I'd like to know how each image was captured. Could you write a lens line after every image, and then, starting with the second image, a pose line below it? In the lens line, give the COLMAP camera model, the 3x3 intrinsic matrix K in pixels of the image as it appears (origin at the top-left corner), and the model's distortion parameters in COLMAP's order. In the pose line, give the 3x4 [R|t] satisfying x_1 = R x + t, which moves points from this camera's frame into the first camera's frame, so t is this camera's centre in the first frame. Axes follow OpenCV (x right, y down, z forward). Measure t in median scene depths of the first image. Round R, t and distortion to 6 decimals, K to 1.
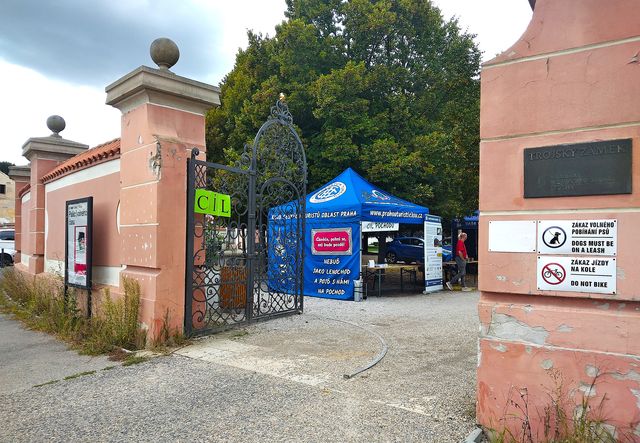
lens RADIAL K [[515.2, 0, 320.0], [0, 515.2, 221.5], [0, 0, 1]] dist [0.047517, -0.000210]
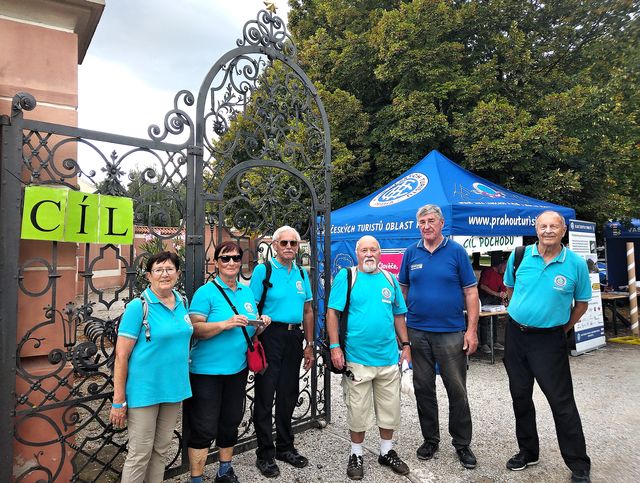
lens RADIAL K [[444.1, 0, 319.4], [0, 444.1, 216.7], [0, 0, 1]] dist [0.000487, -0.003183]
pose [[0.964766, -0.035116, -0.260756, 0.060488], [0.029428, 0.999237, -0.025687, -0.012378], [0.261459, 0.017108, 0.965063, 0.436789]]
